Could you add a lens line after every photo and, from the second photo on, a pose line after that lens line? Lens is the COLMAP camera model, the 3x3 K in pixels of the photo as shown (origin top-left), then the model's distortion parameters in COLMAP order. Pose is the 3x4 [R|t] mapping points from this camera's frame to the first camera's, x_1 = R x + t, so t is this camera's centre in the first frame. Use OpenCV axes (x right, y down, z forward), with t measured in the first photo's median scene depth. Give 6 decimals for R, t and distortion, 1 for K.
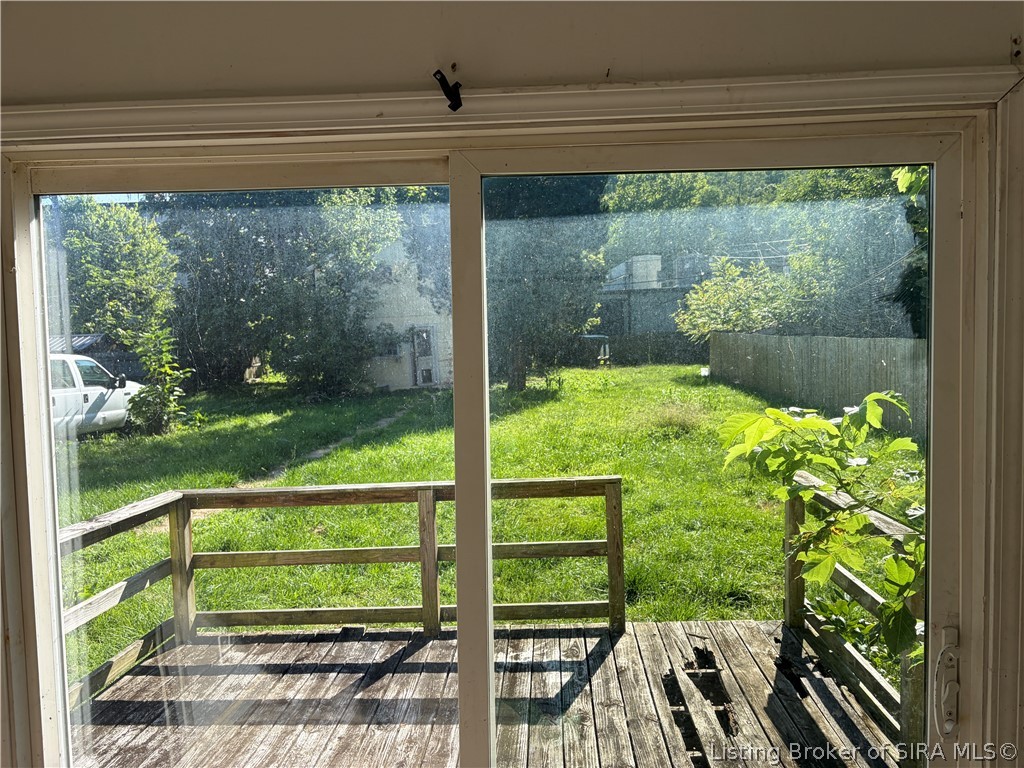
lens RADIAL K [[774.6, 0, 512.0], [0, 774.6, 384.0], [0, 0, 1]] dist [0.017008, 0.001131]
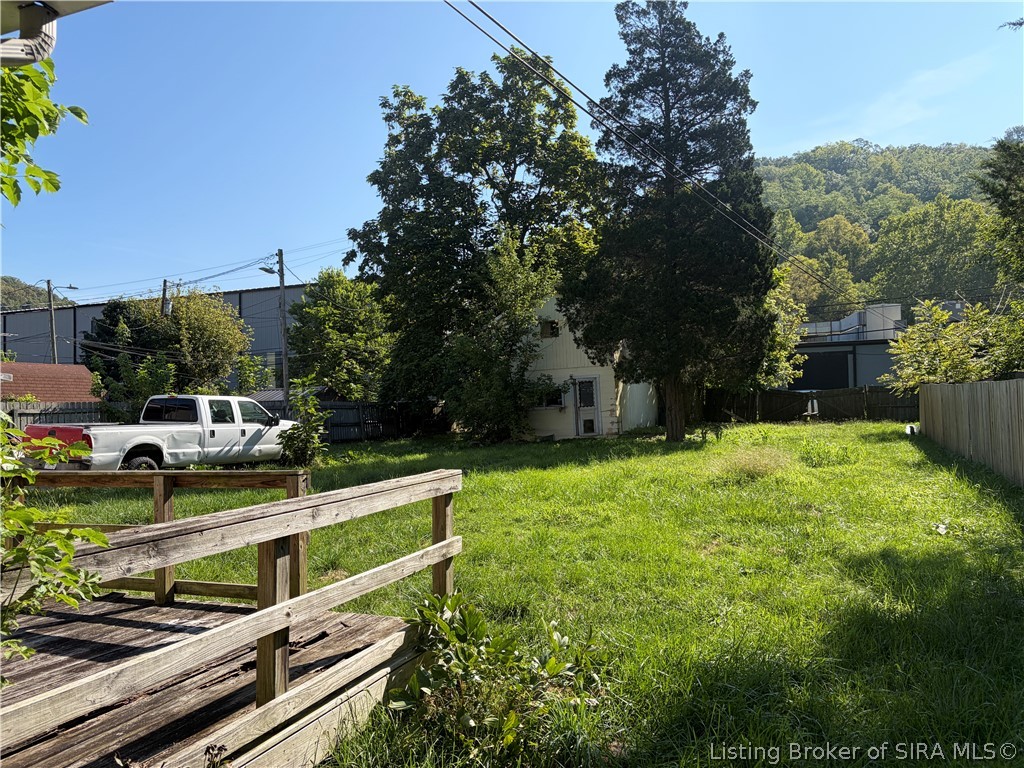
lens RADIAL K [[764.5, 0, 512.0], [0, 764.5, 384.0], [0, 0, 1]] dist [0.018742, 0.001480]
pose [[0.939351, -0.003427, -0.342939, 0.153509], [-0.023617, 0.996930, -0.074652, 0.013287], [0.342142, 0.078224, 0.936387, 0.014009]]
